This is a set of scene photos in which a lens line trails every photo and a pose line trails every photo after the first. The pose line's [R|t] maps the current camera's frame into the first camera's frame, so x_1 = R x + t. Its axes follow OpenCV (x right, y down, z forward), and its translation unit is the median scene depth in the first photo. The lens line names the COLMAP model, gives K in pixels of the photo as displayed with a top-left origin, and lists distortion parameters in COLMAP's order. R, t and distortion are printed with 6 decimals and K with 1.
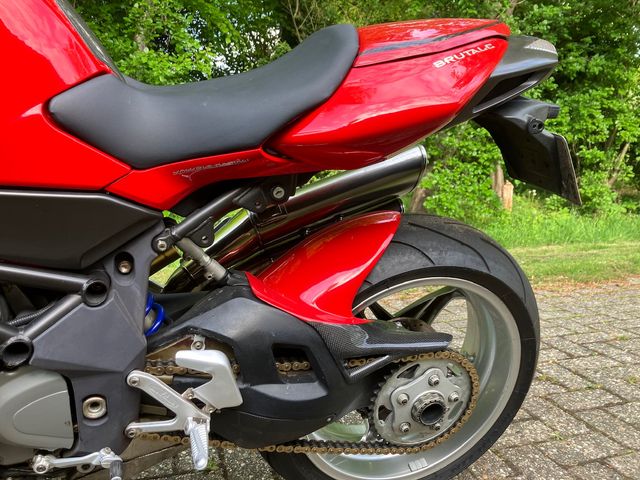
lens RADIAL K [[526.8, 0, 320.0], [0, 526.8, 240.0], [0, 0, 1]] dist [0.008869, -0.004946]
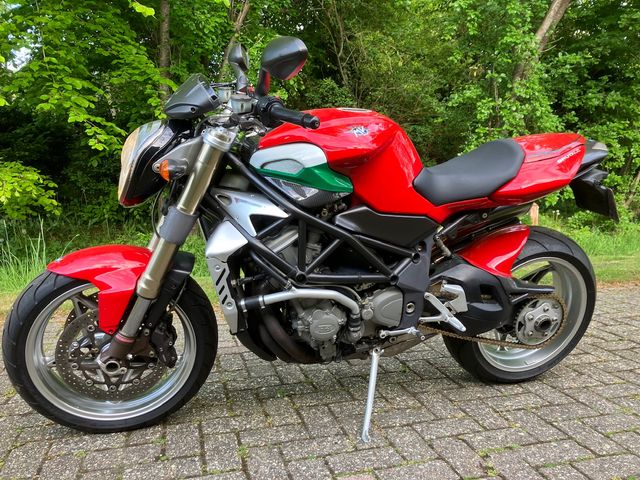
lens RADIAL K [[521.0, 0, 317.9], [0, 521.0, 237.0], [0, 0, 1]] dist [0.008424, -0.005256]
pose [[0.999517, 0.004942, -0.030673, -0.552928], [-0.006151, 0.999202, -0.039455, 0.071243], [0.030454, 0.039625, 0.998750, -0.953172]]
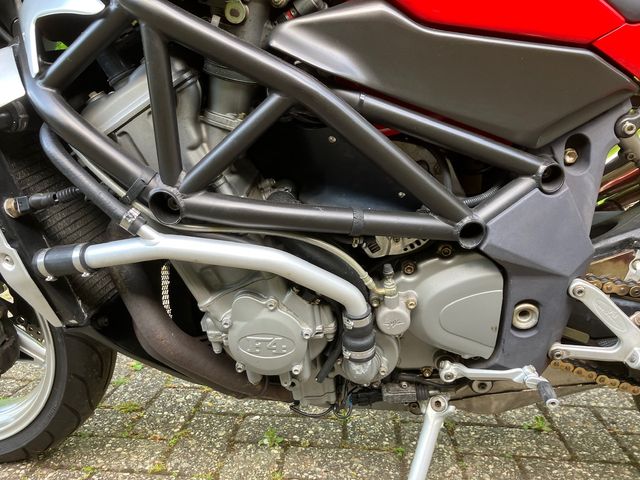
lens RADIAL K [[526.8, 0, 320.0], [0, 526.8, 240.0], [0, 0, 1]] dist [0.008869, -0.004946]
pose [[0.928775, 0.082331, -0.361385, -0.315654], [-0.070976, 0.996480, 0.044605, 0.129617], [0.363785, -0.015778, 0.931349, 0.058256]]
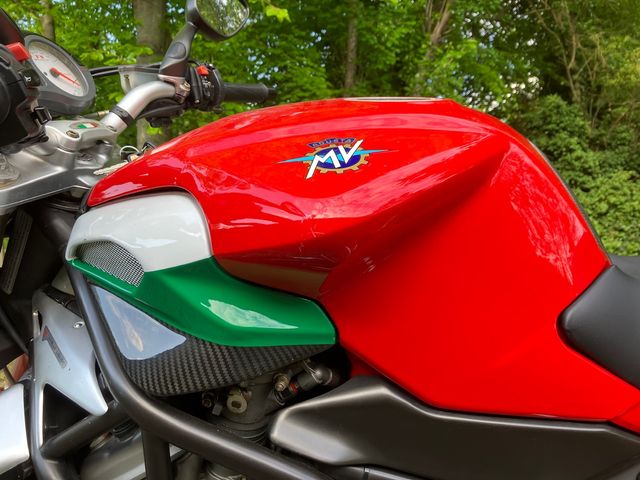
lens RADIAL K [[526.8, 0, 320.0], [0, 526.8, 240.0], [0, 0, 1]] dist [0.008869, -0.004946]
pose [[0.903582, 0.057158, -0.424585, -0.314266], [-0.093948, 0.993373, -0.066207, -0.175980], [0.417987, 0.099712, 0.902964, 0.070012]]
